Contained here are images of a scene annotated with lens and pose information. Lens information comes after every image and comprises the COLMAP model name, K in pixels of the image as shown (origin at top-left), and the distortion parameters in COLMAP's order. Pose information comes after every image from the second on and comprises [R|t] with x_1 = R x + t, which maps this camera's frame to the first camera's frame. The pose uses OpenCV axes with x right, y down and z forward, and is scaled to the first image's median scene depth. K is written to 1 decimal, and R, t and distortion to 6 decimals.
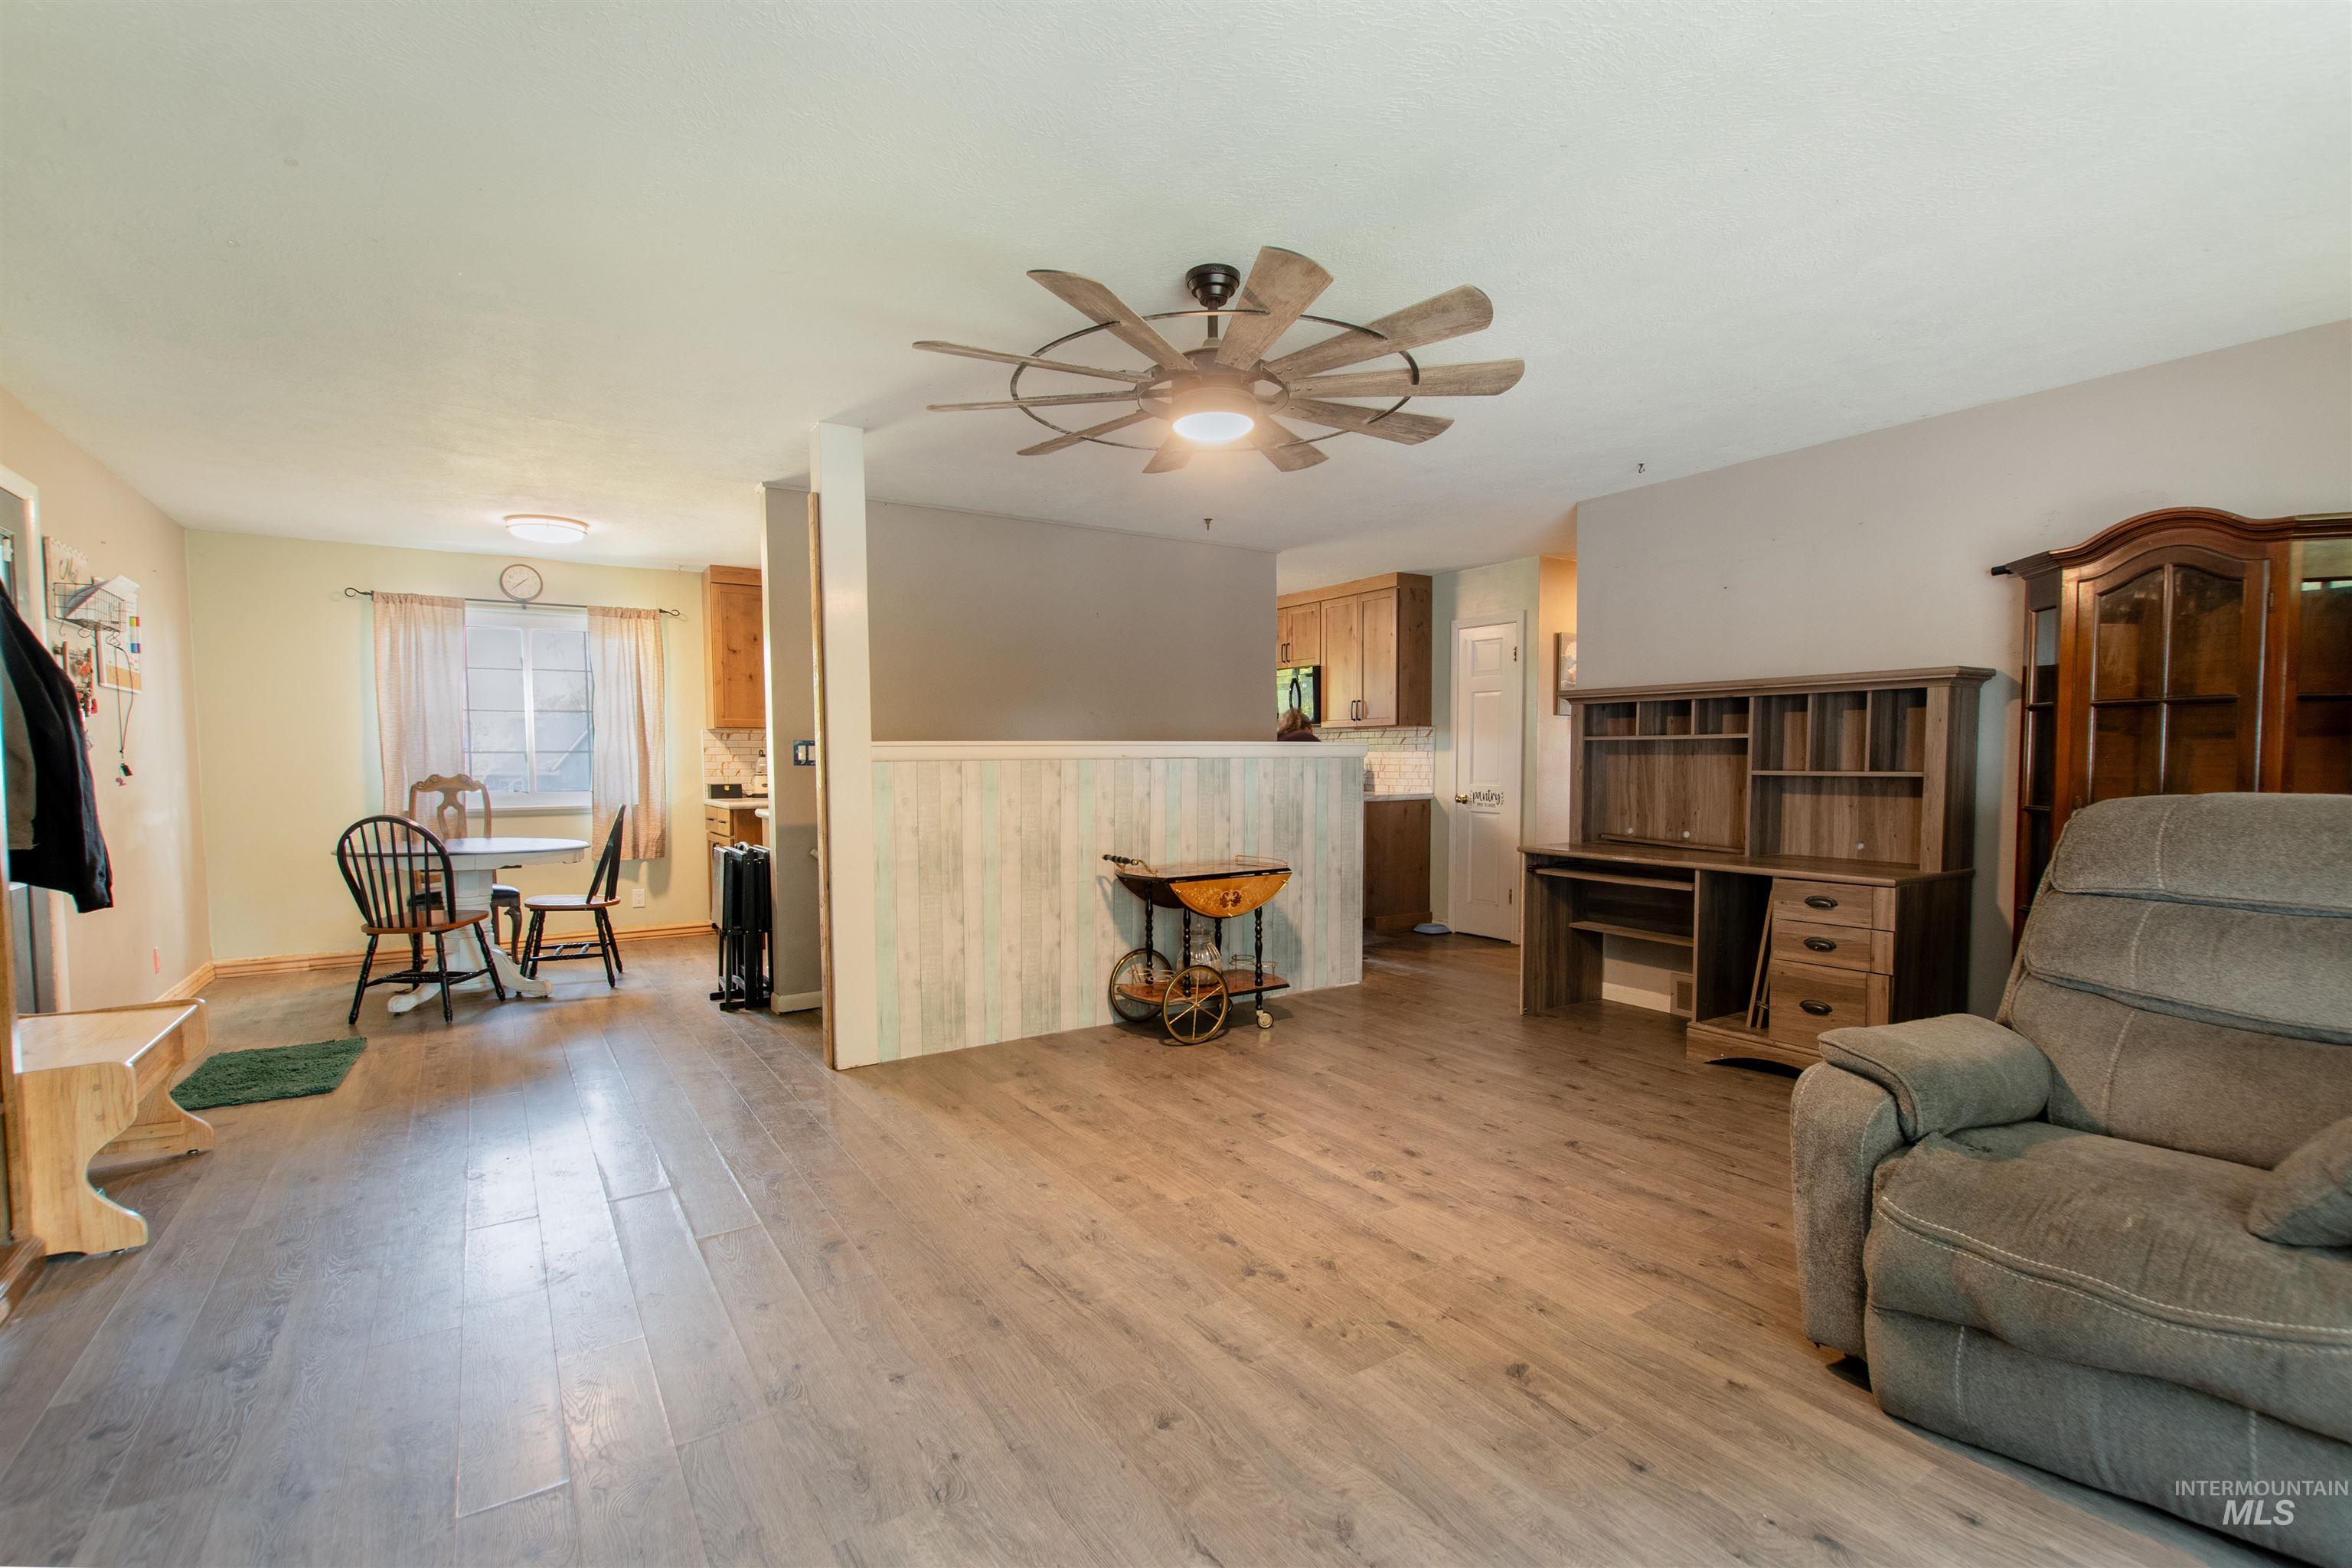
lens RADIAL K [[1035.8, 0, 1171.3], [0, 1035.8, 815.6], [0, 0, 1]] dist [0.000261, -0.000725]
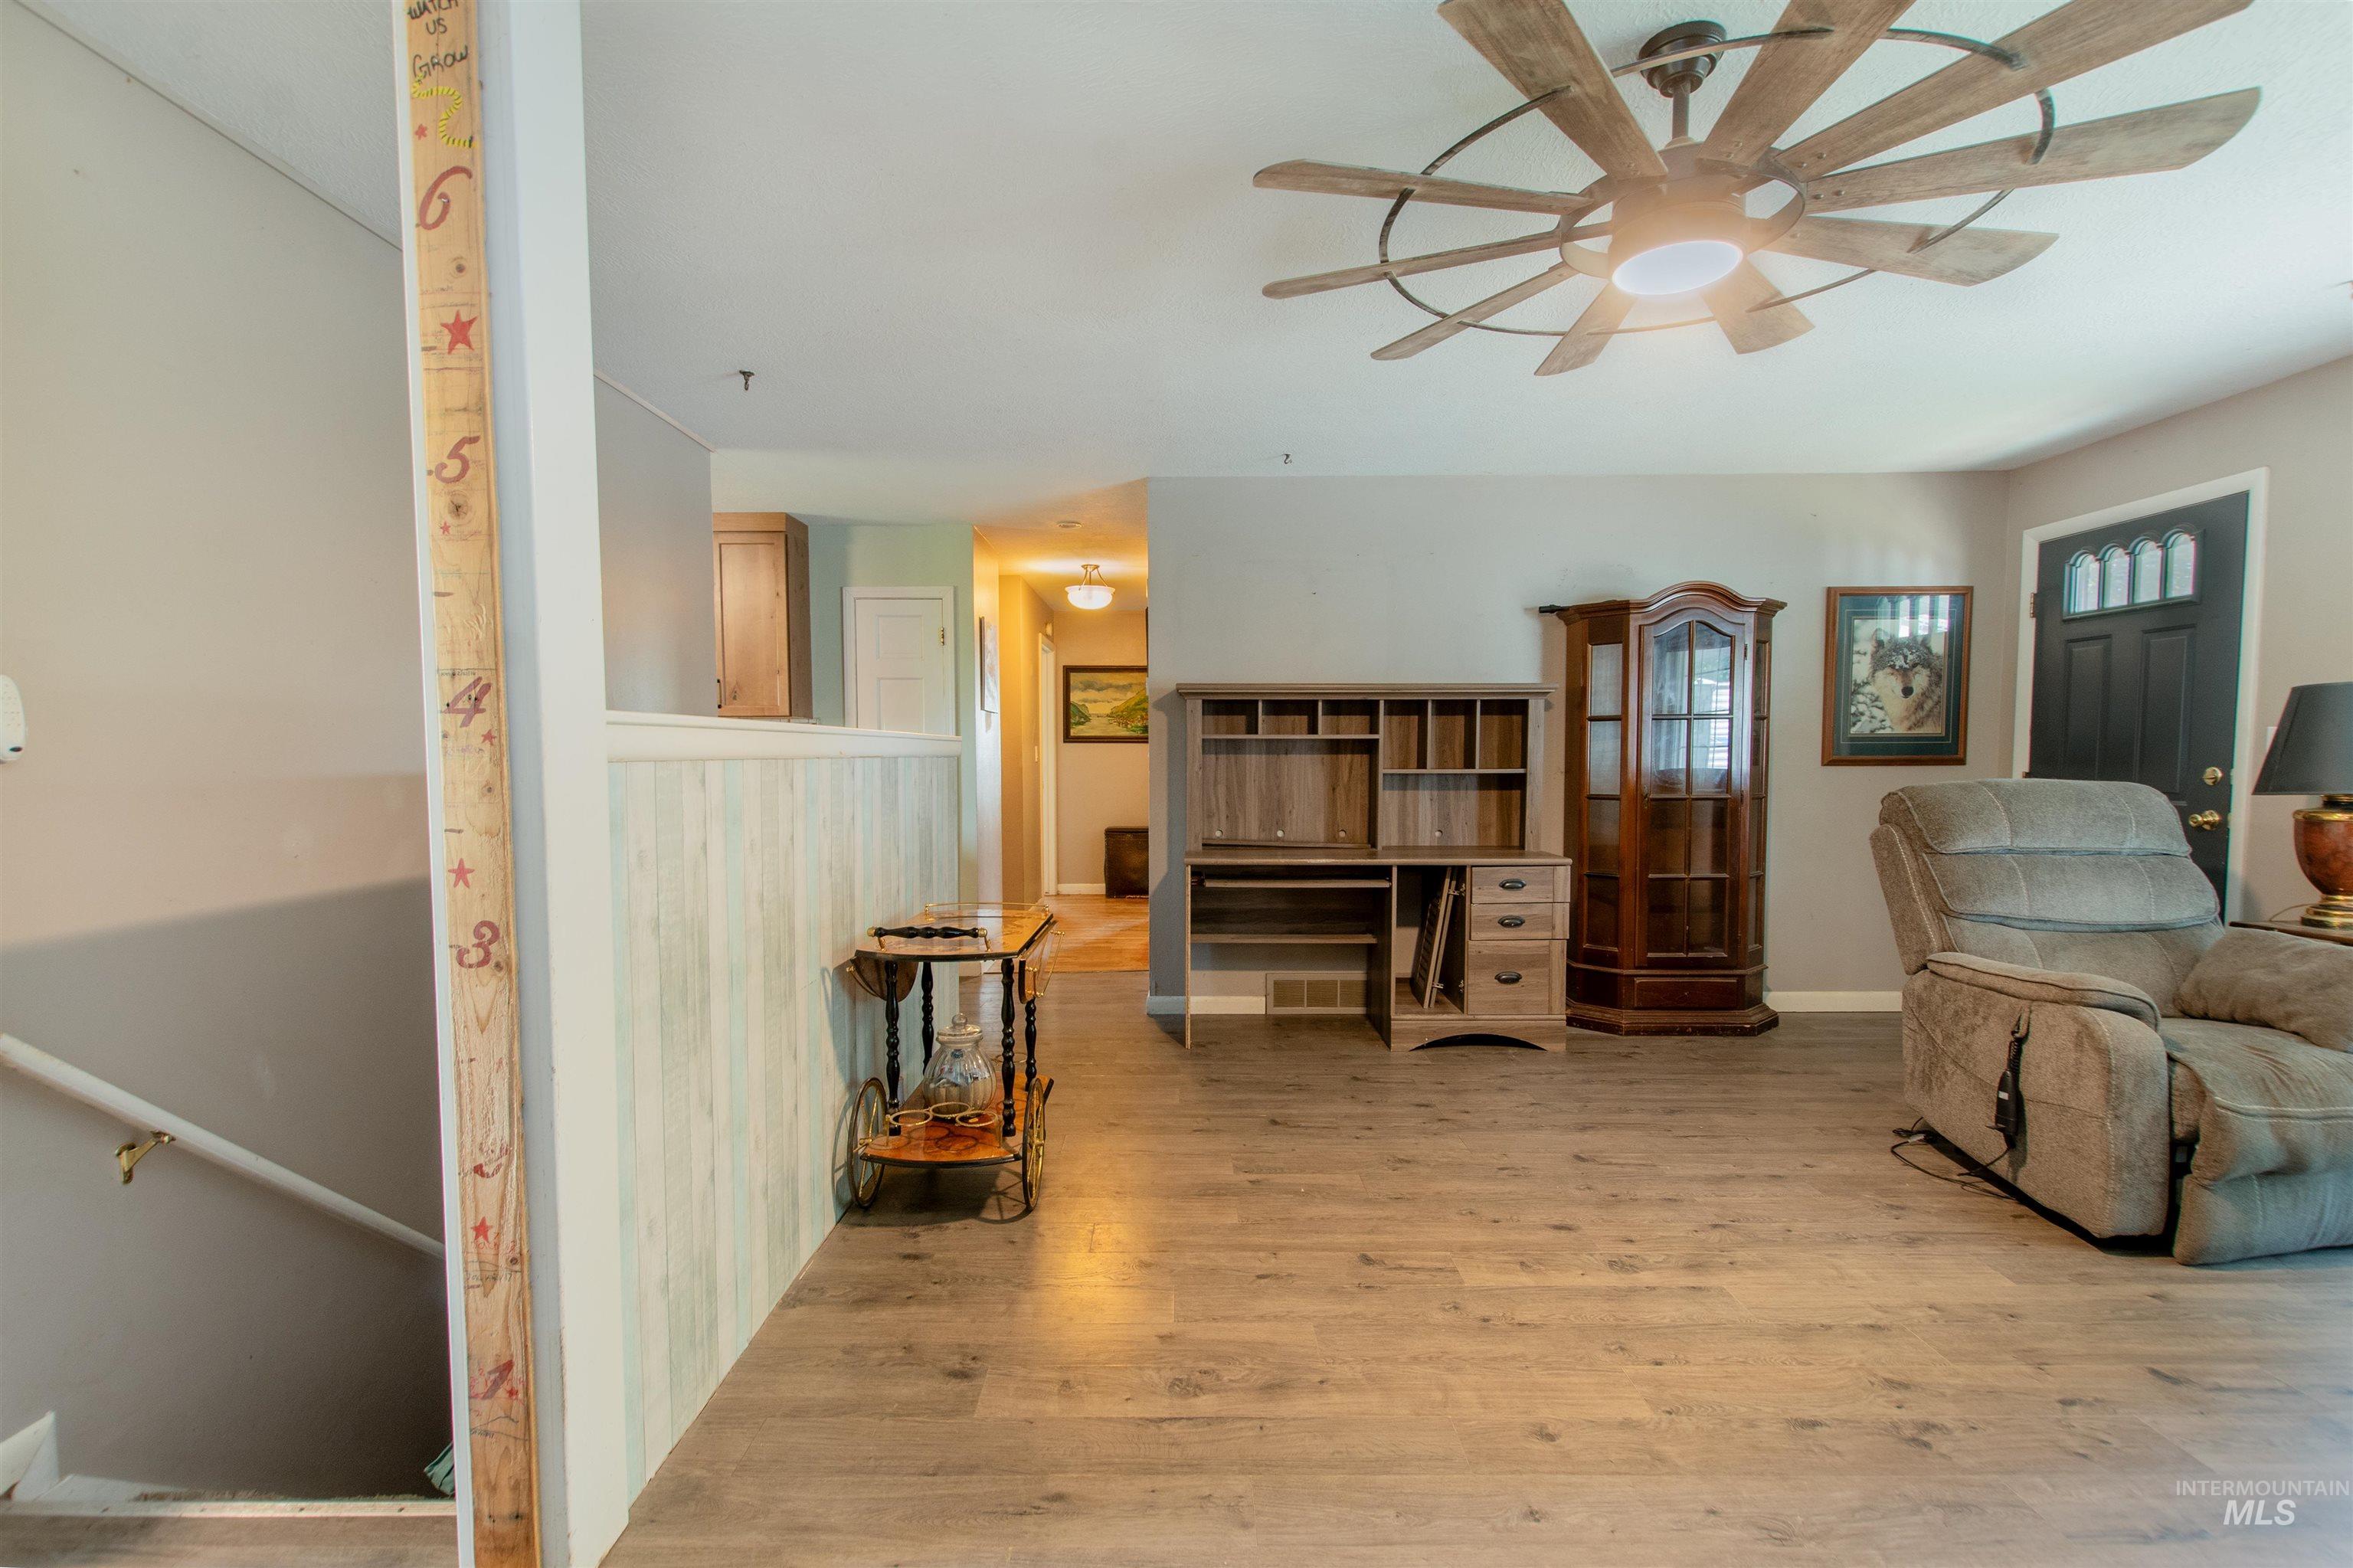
lens RADIAL K [[1071.1, 0, 1179.0], [0, 1071.1, 815.7], [0, 0, 1]] dist [0.002256, -0.000622]
pose [[0.556153, -0.043530, 0.829939, -0.537434], [0.046855, 0.998681, 0.020982, -0.032577], [-0.829758, 0.027218, 0.557459, 0.637958]]
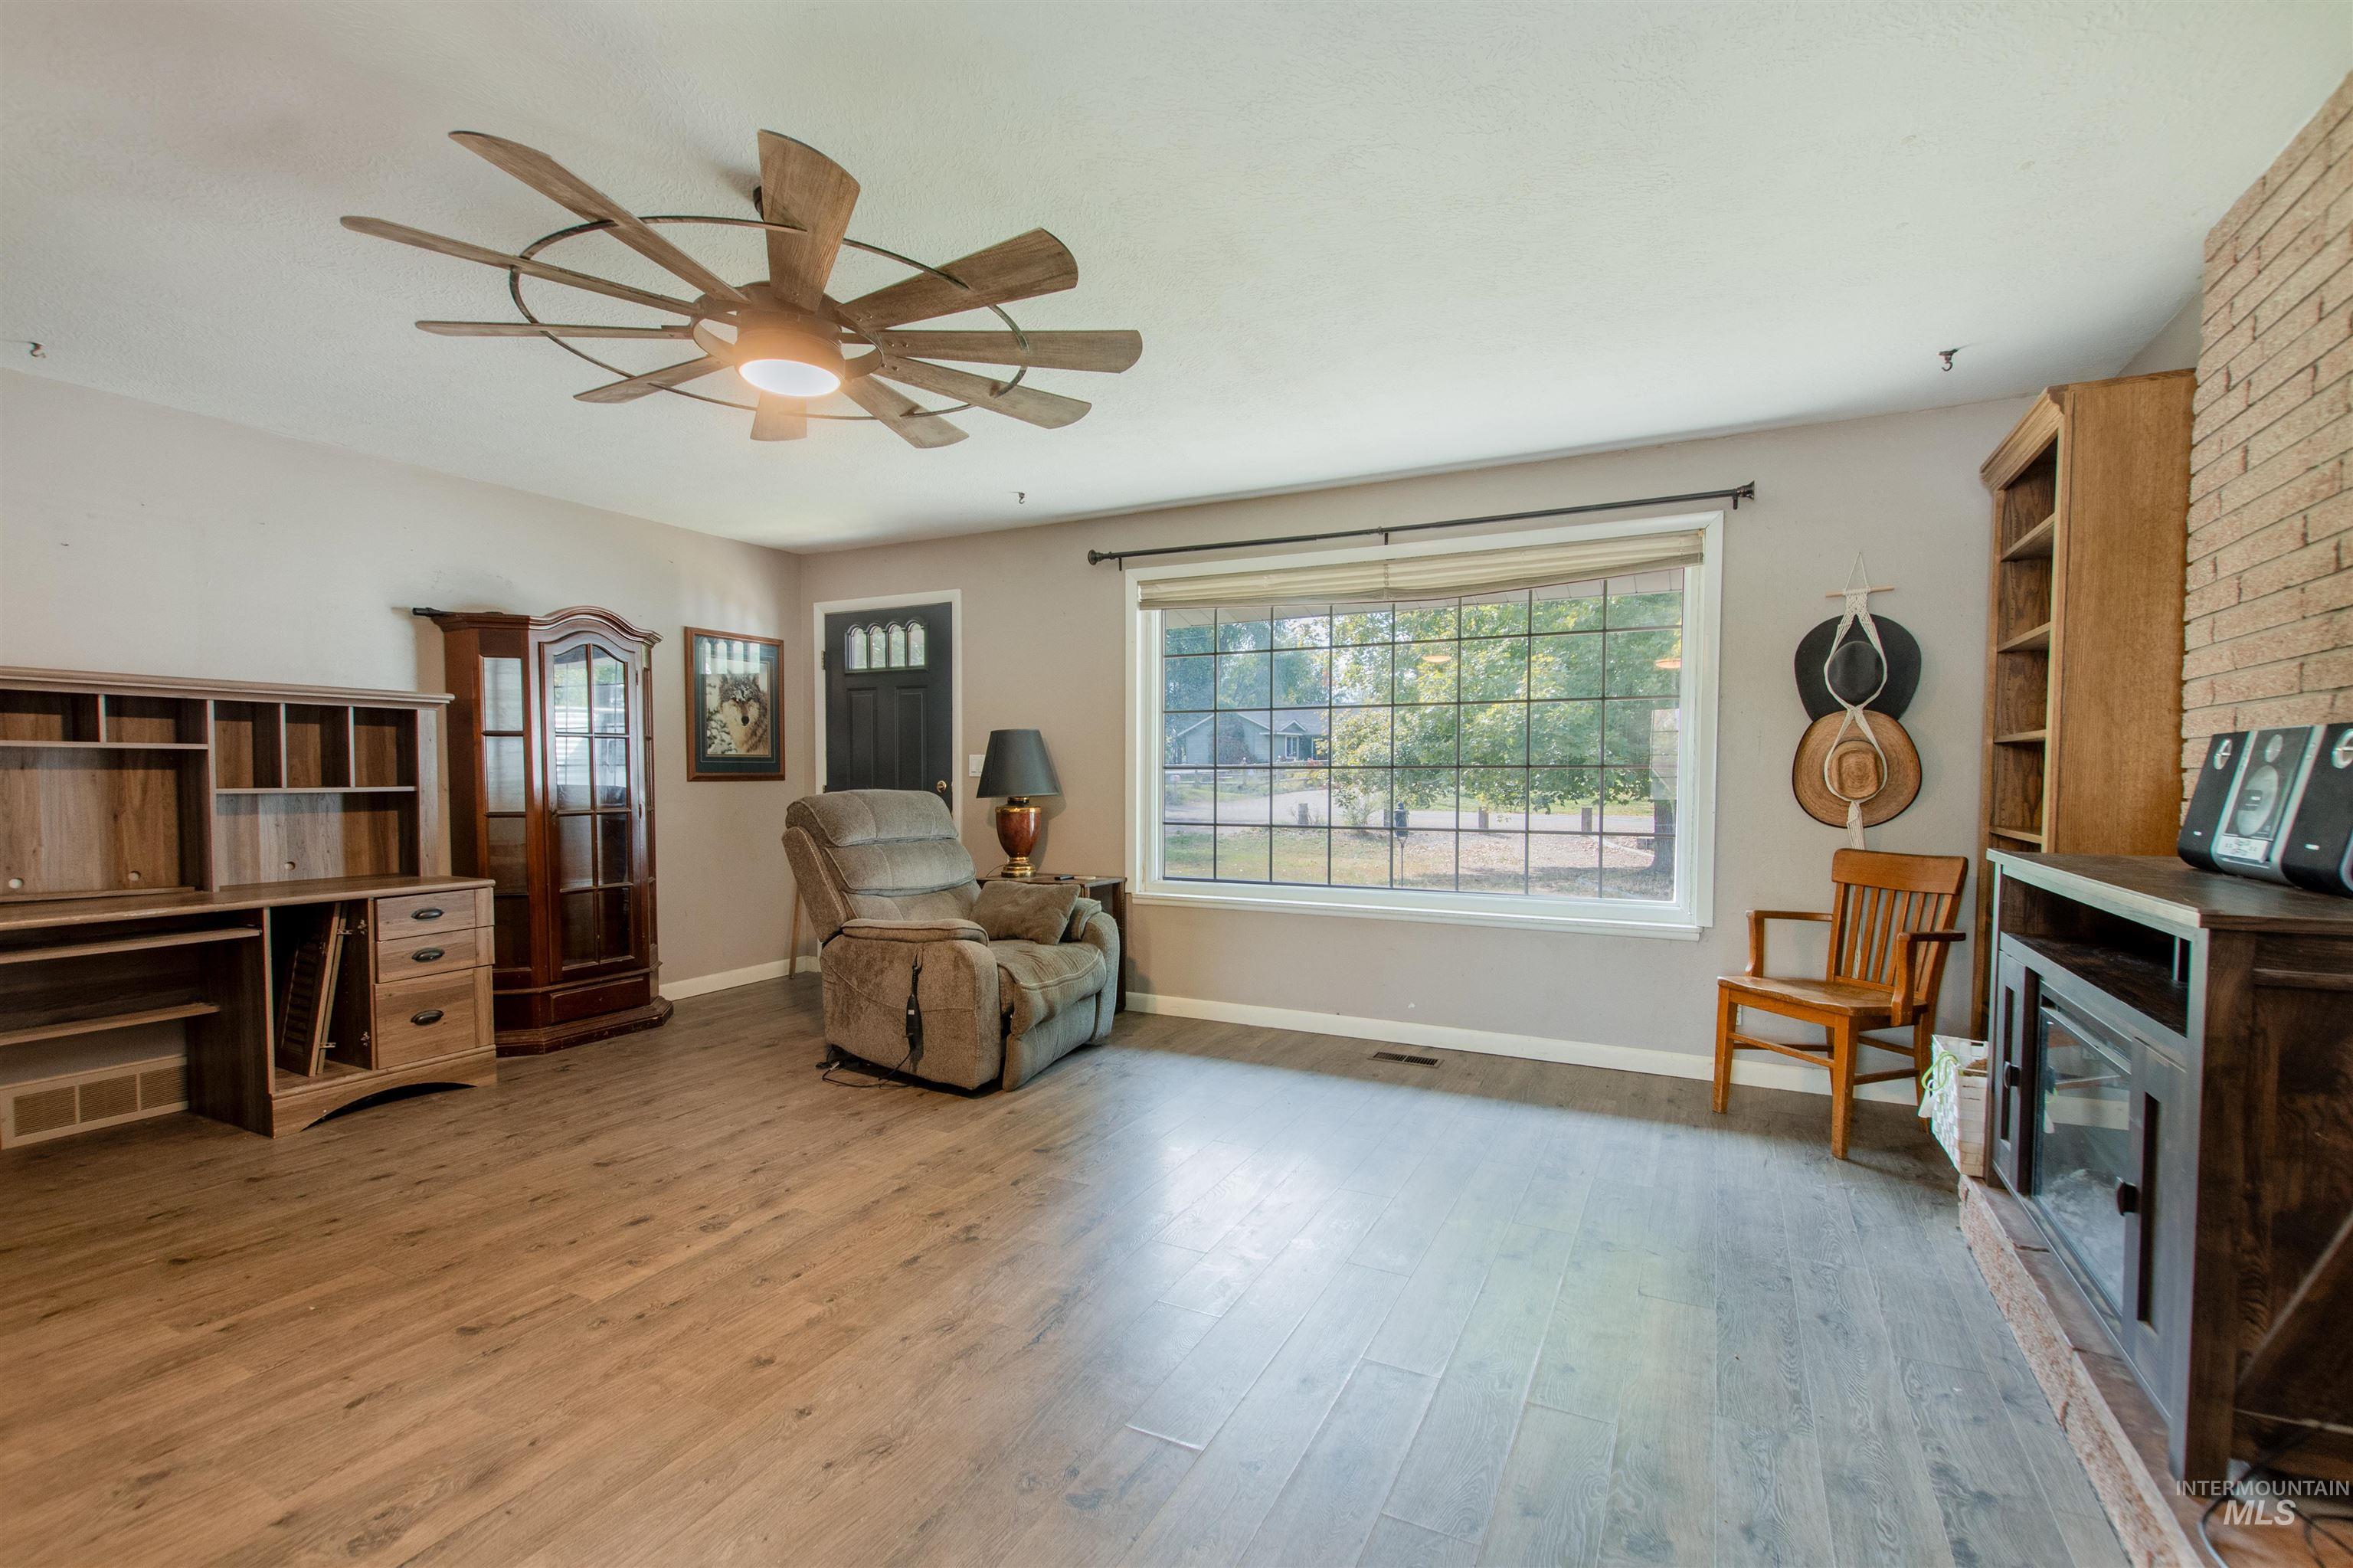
lens RADIAL K [[1049.9, 0, 1169.2], [0, 1049.9, 820.5], [0, 0, 1]] dist [-0.001865, -0.001180]
pose [[-0.488585, -0.036341, 0.871759, -0.626197], [0.050081, 0.996317, 0.069602, -0.043428], [-0.871078, 0.077665, -0.484966, 0.844273]]
